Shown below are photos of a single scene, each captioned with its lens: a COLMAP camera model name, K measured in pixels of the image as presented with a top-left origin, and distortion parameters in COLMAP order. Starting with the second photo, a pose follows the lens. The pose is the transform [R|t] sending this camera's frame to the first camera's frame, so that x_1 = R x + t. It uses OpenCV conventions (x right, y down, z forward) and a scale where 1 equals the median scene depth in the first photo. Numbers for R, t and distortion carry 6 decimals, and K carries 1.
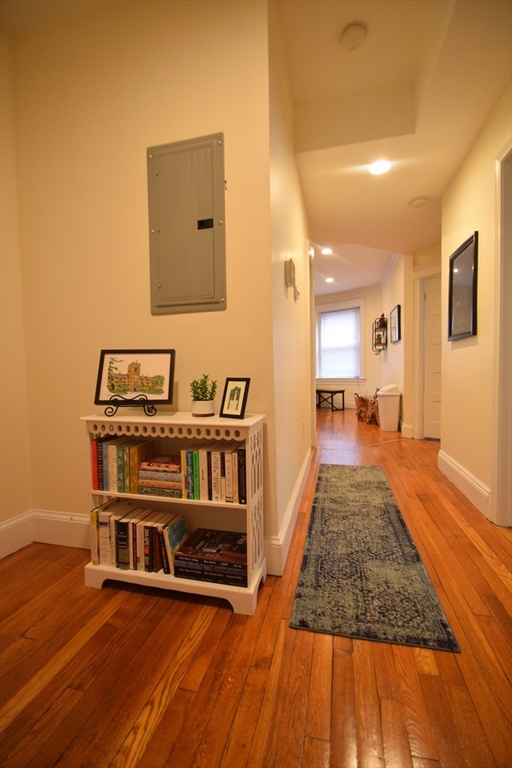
lens RADIAL K [[337.0, 0, 256.0], [0, 337.0, 384.0], [0, 0, 1]] dist [0.016847, -0.018031]
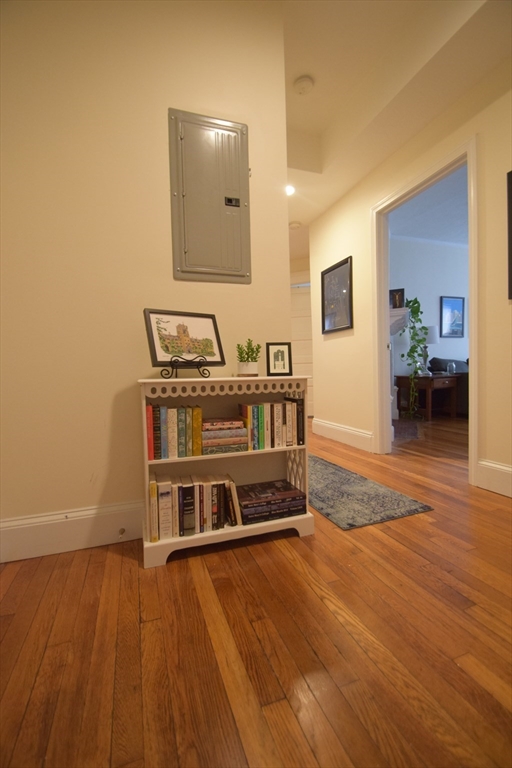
lens RADIAL K [[337.0, 0, 256.0], [0, 337.0, 384.0], [0, 0, 1]] dist [0.016847, -0.018031]
pose [[0.828939, -0.029039, 0.558585, -0.765114], [0.038242, 0.999257, -0.004802, 0.126487], [-0.558031, 0.025341, 0.829433, 0.081019]]
